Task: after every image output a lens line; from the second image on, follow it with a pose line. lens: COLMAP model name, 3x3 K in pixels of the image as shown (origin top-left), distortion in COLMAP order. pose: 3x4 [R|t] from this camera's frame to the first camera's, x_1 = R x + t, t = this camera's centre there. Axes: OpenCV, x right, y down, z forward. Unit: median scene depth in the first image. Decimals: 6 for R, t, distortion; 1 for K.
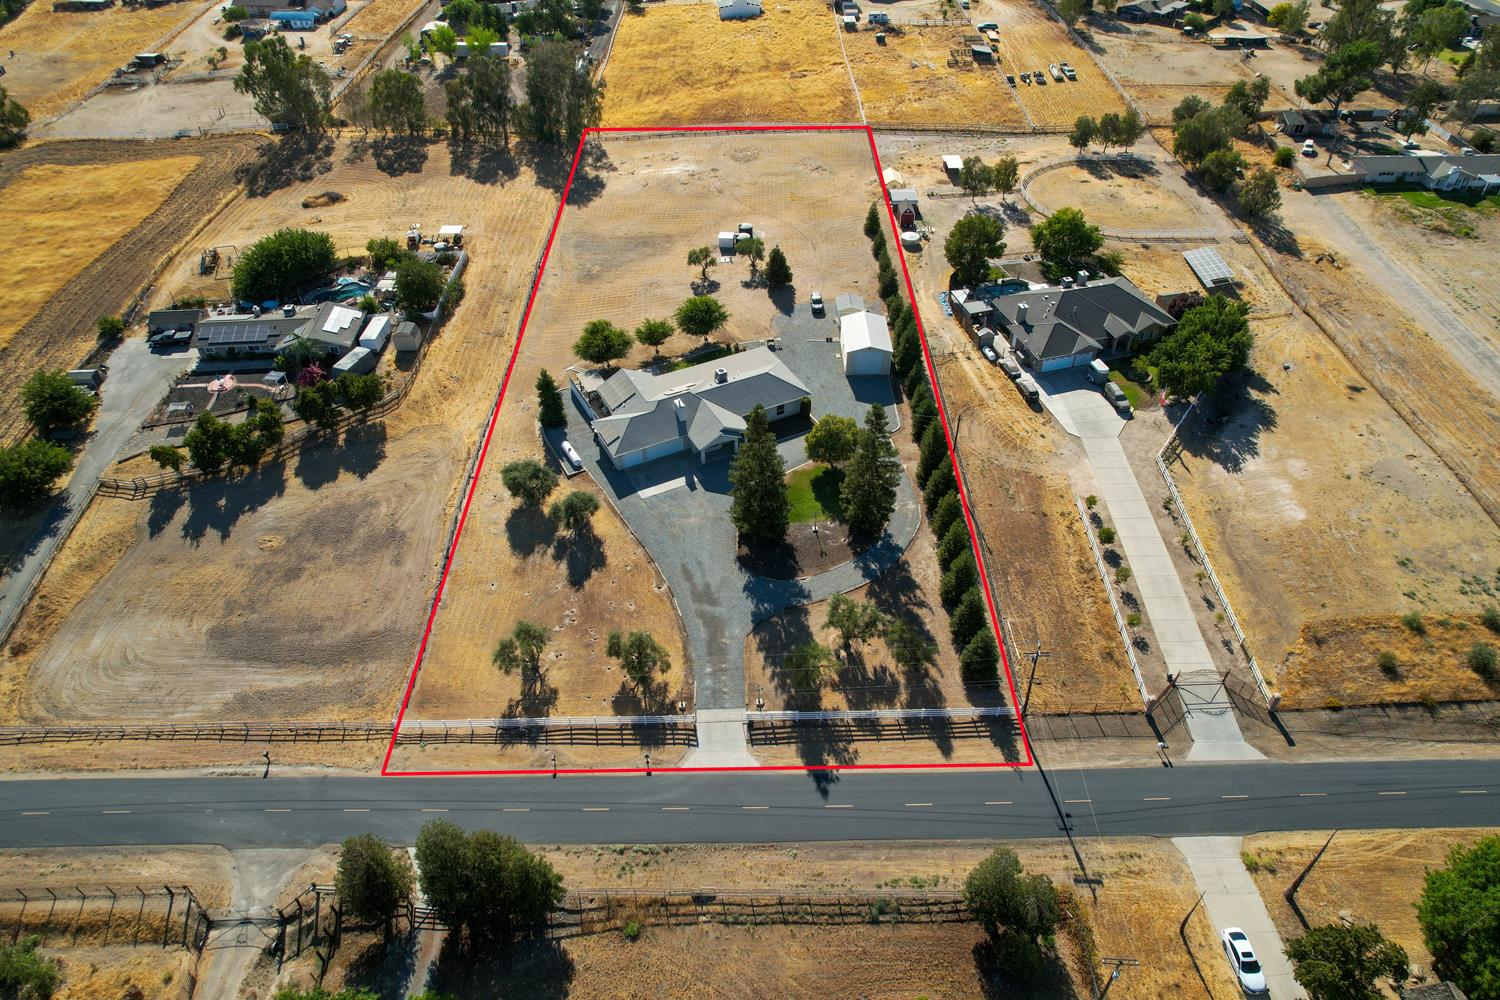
lens RADIAL K [[957.8, 0, 757.3], [0, 957.8, 501.3], [0, 0, 1]] dist [-0.077164, 0.070199]
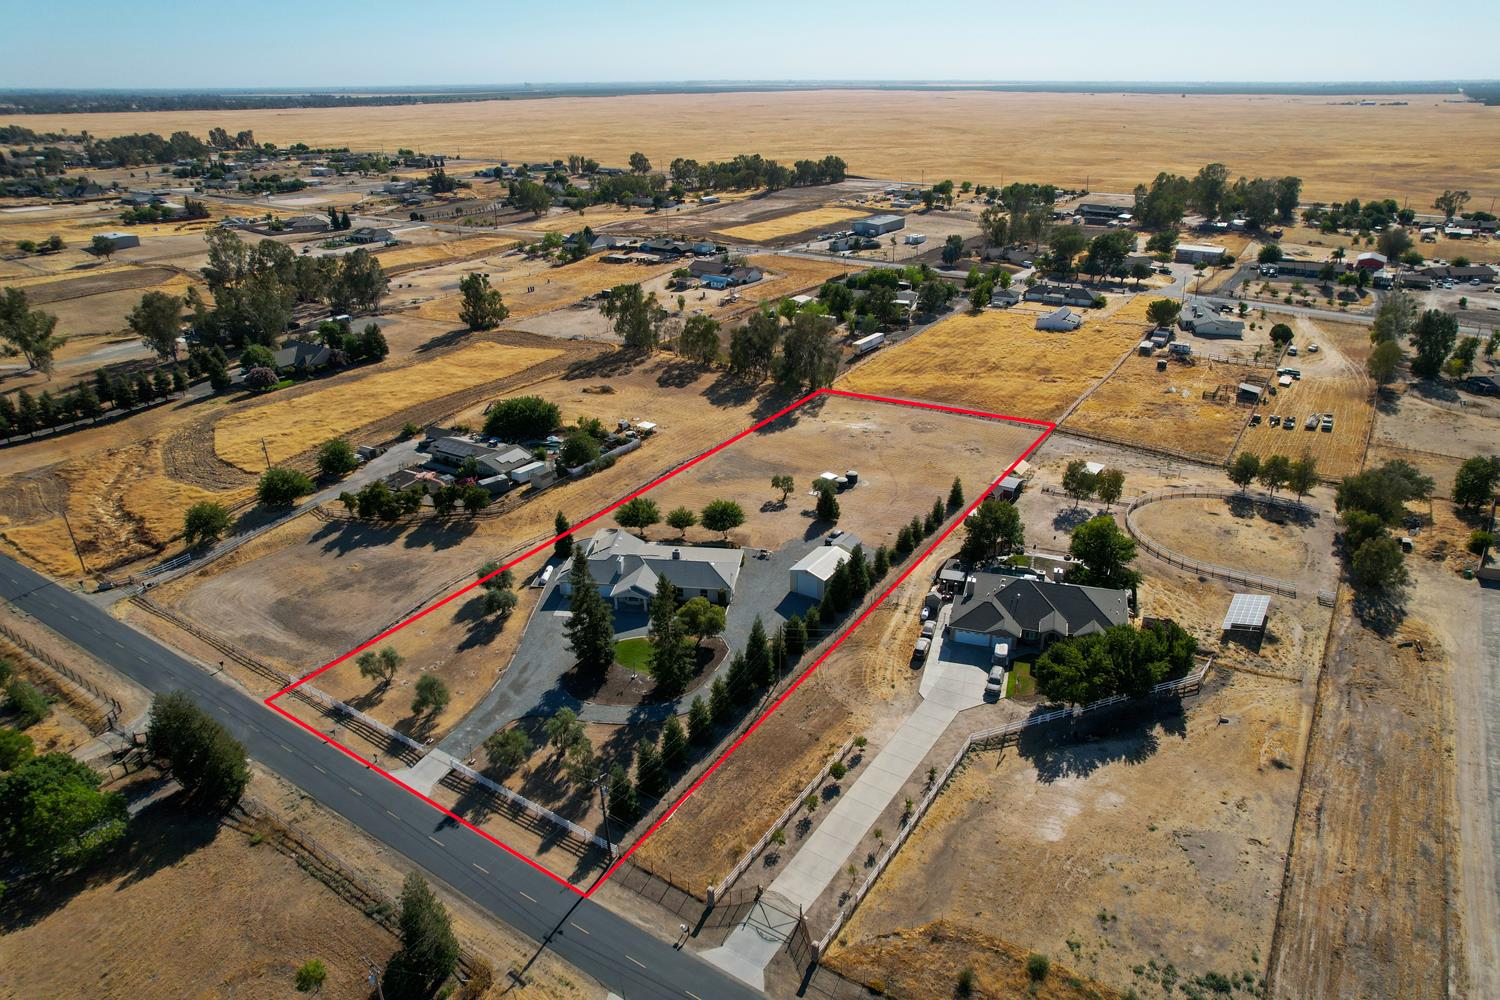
lens RADIAL K [[957.8, 0, 757.3], [0, 957.8, 501.3], [0, 0, 1]] dist [-0.077164, 0.070199]
pose [[0.828225, 0.229504, -0.511245, 0.660819], [-0.366812, 0.911723, -0.184958, -0.005770], [0.423665, 0.340717, 0.839297, -0.002066]]
